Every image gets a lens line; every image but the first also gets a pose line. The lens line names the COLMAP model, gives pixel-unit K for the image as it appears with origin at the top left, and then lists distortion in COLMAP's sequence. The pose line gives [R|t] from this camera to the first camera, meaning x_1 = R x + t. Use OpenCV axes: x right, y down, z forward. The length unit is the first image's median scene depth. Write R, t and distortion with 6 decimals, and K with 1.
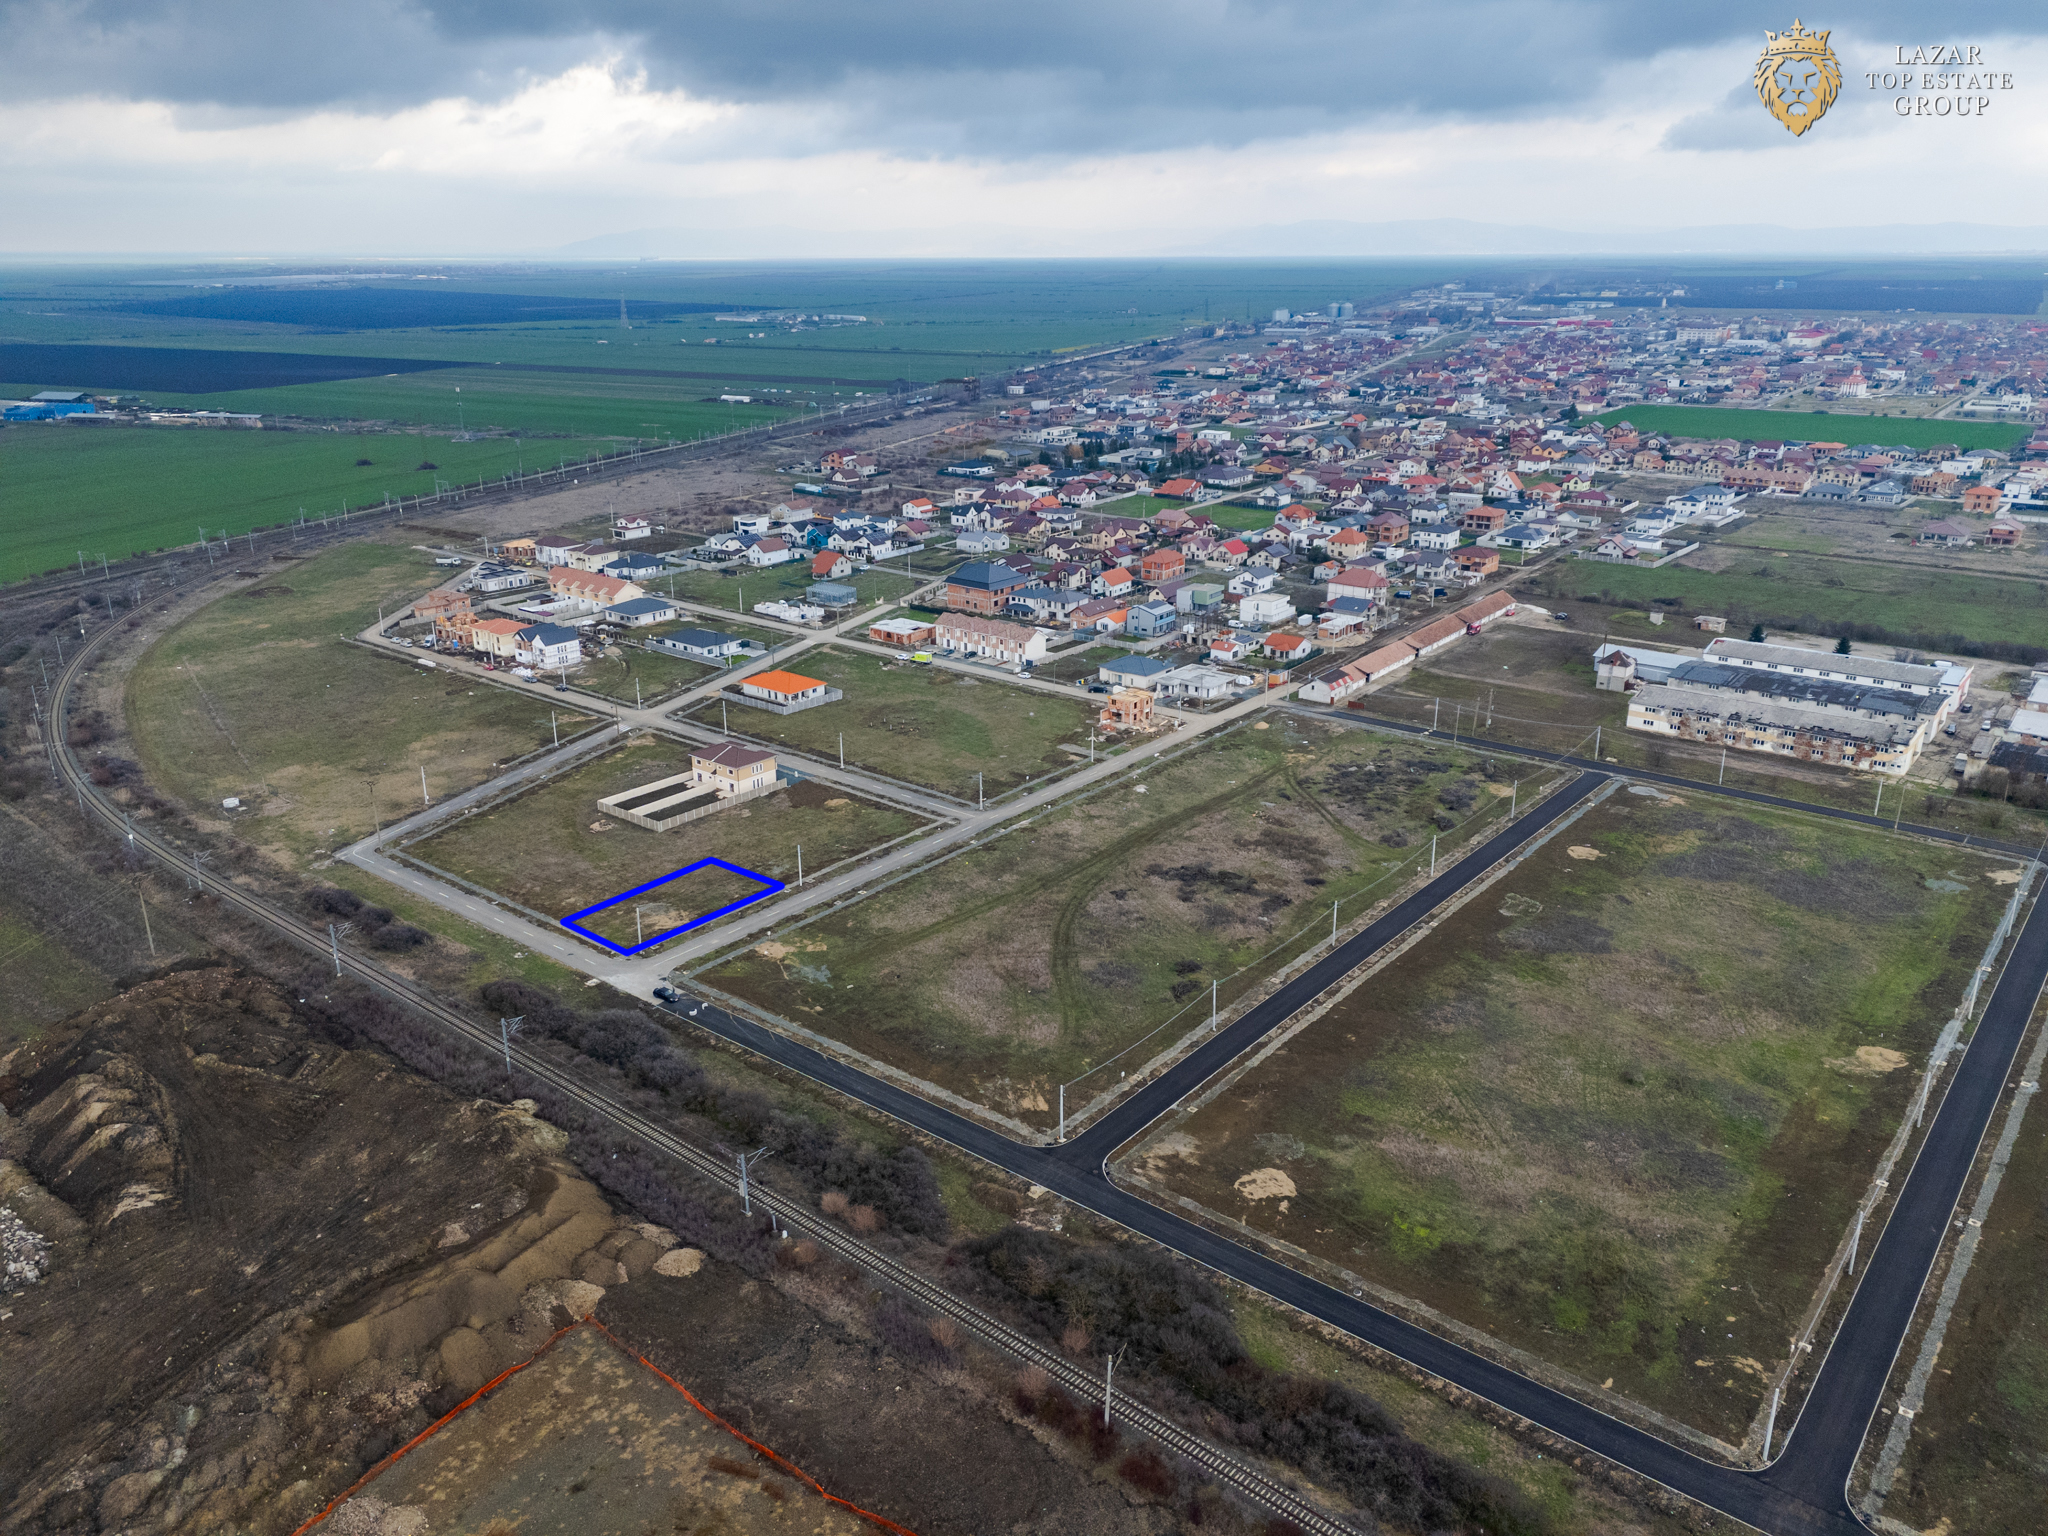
lens RADIAL K [[1488.9, 0, 1029.7], [0, 1488.9, 767.1], [0, 0, 1]] dist [0.106050, -0.126964]
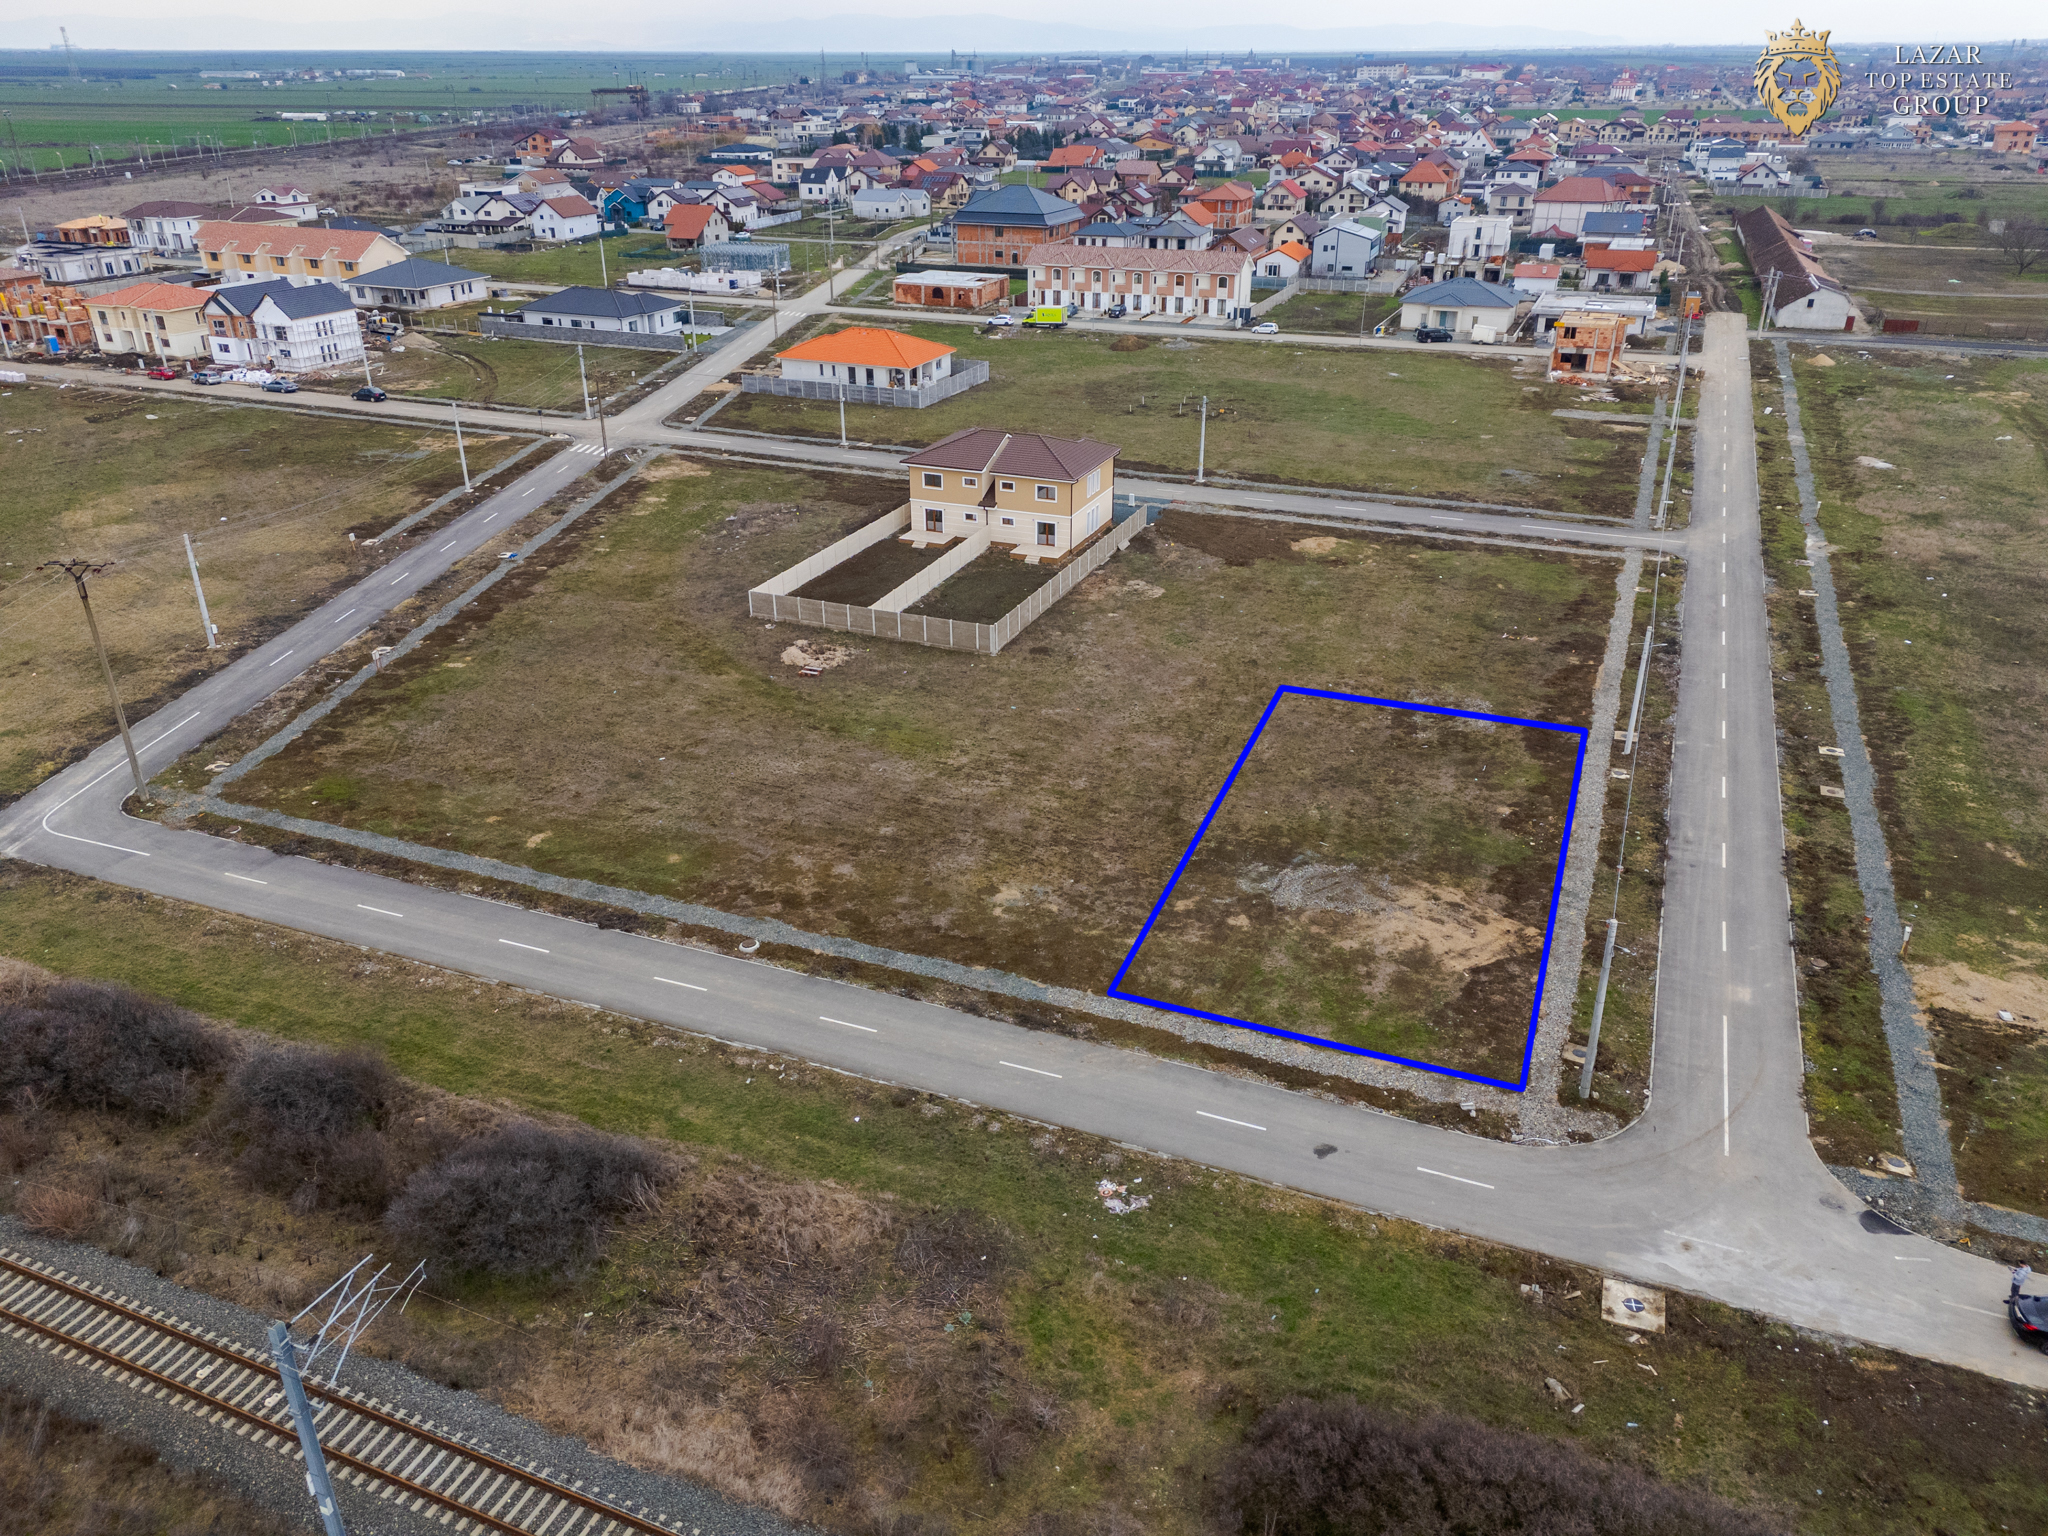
lens RADIAL K [[1497.3, 0, 1028.1], [0, 1497.3, 763.0], [0, 0, 1]] dist [0.072777, -0.062559]
pose [[0.958673, -0.122110, 0.256973, -0.271591], [0.093968, 0.988423, 0.119123, 0.022389], [-0.268544, -0.090053, 0.959049, 0.537862]]
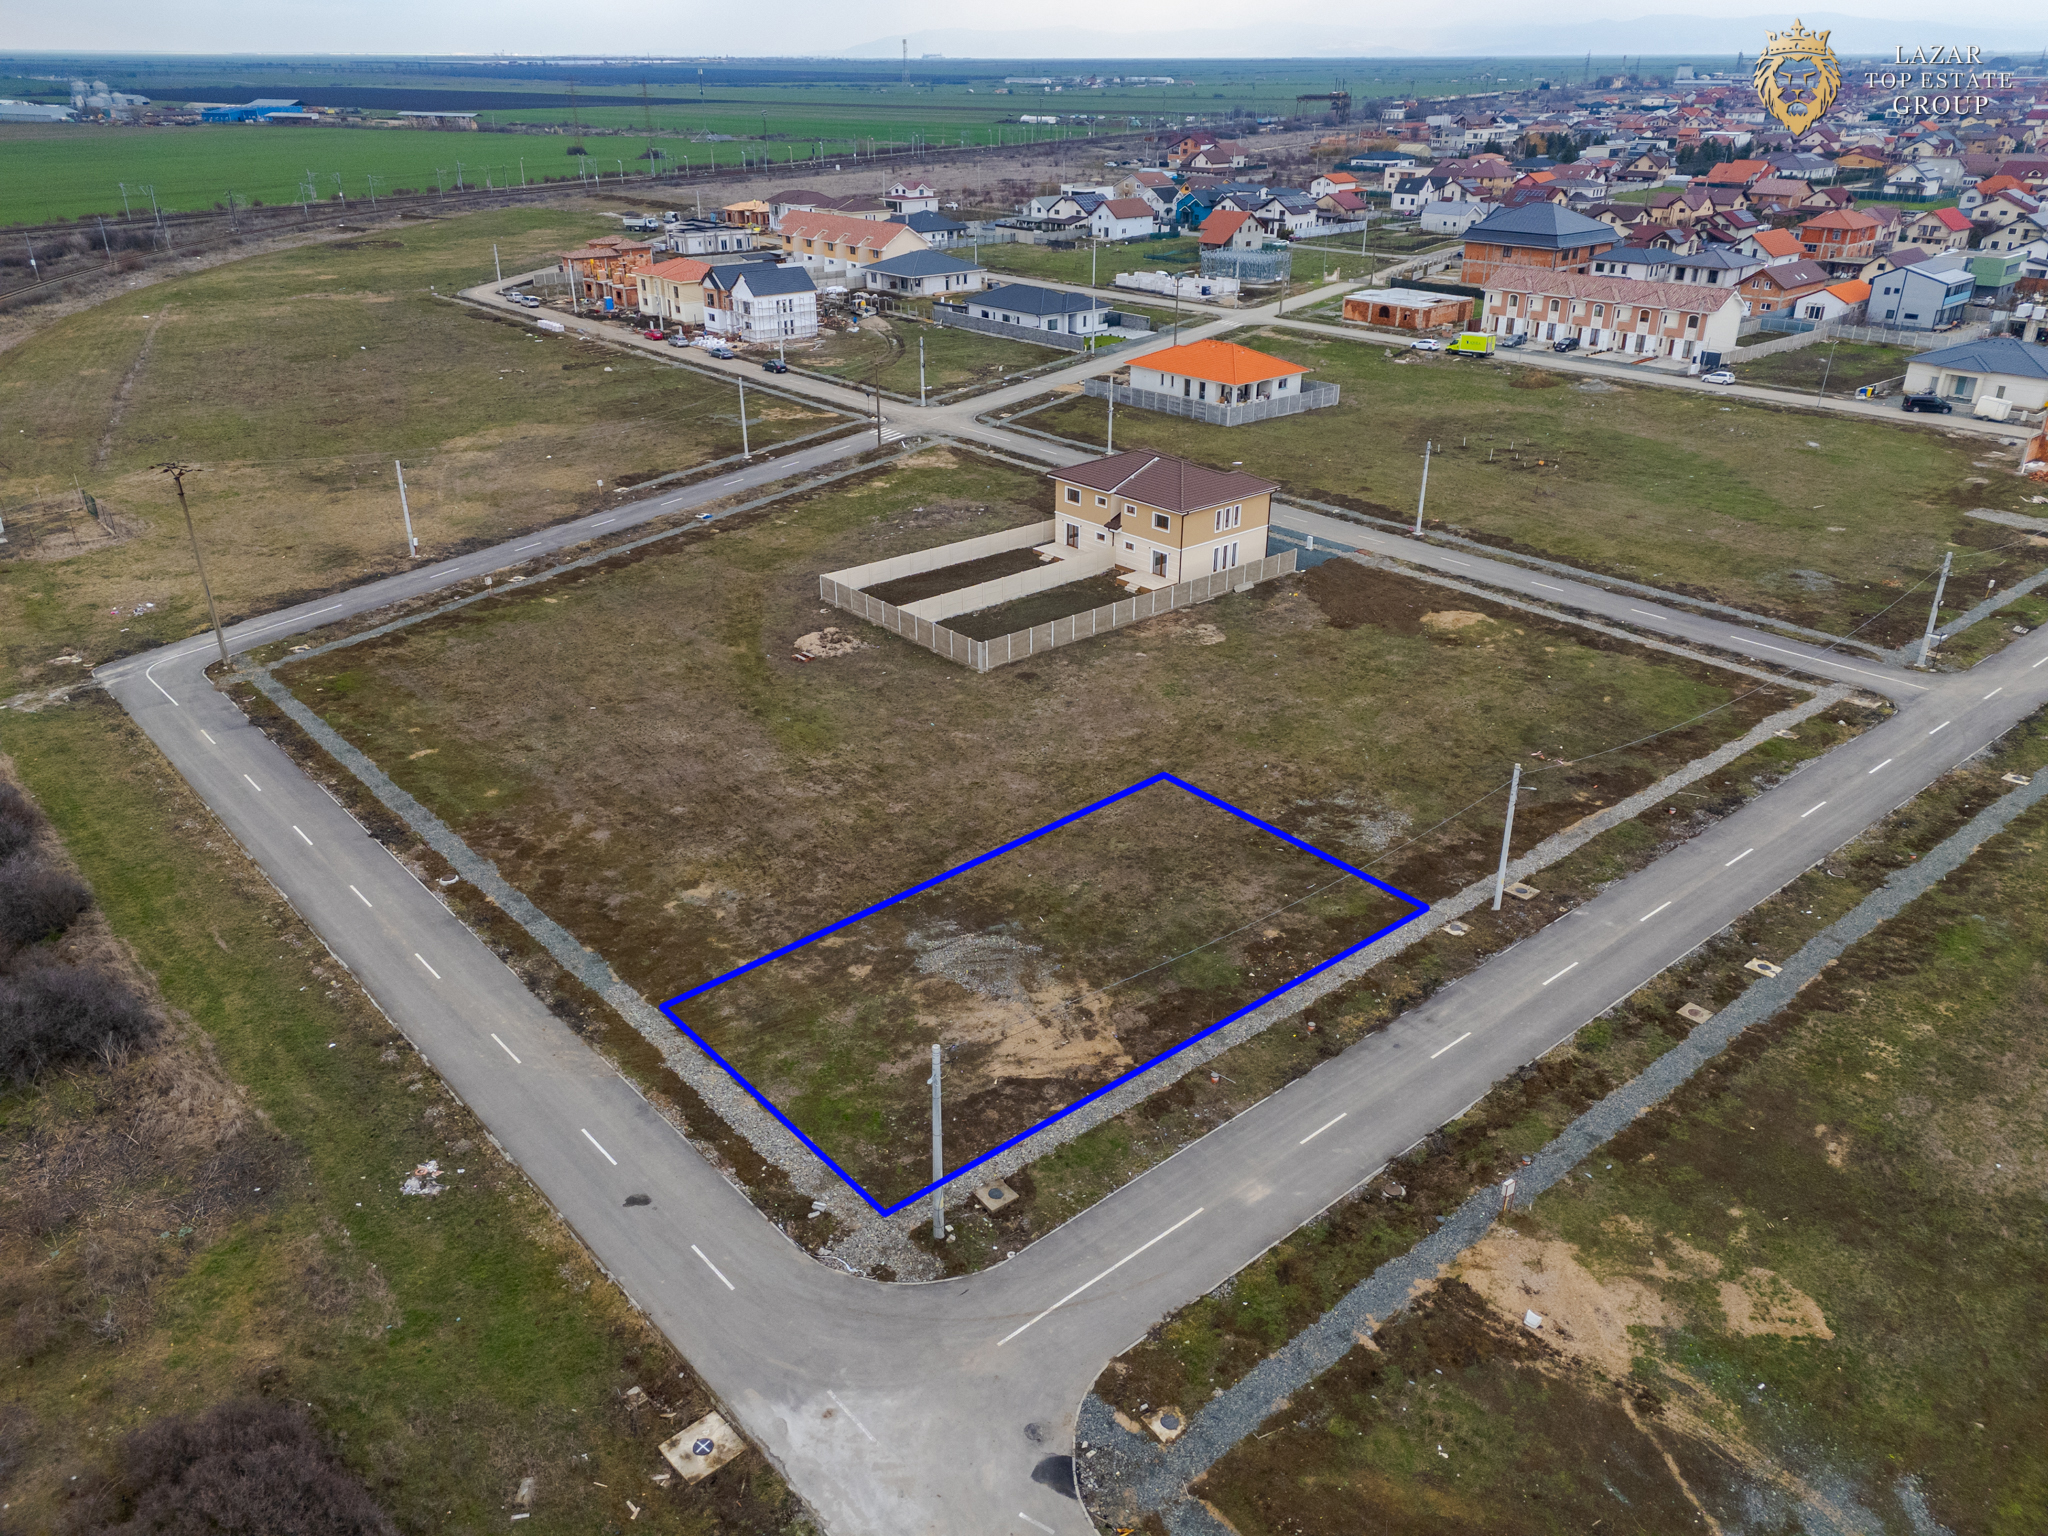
lens RADIAL K [[1497.3, 0, 1028.1], [0, 1497.3, 763.0], [0, 0, 1]] dist [0.072777, -0.062559]
pose [[0.984544, 0.077867, -0.156878, -0.146993], [-0.061045, 0.992129, 0.109336, 0.020937], [0.164157, -0.098069, 0.981547, 0.537429]]
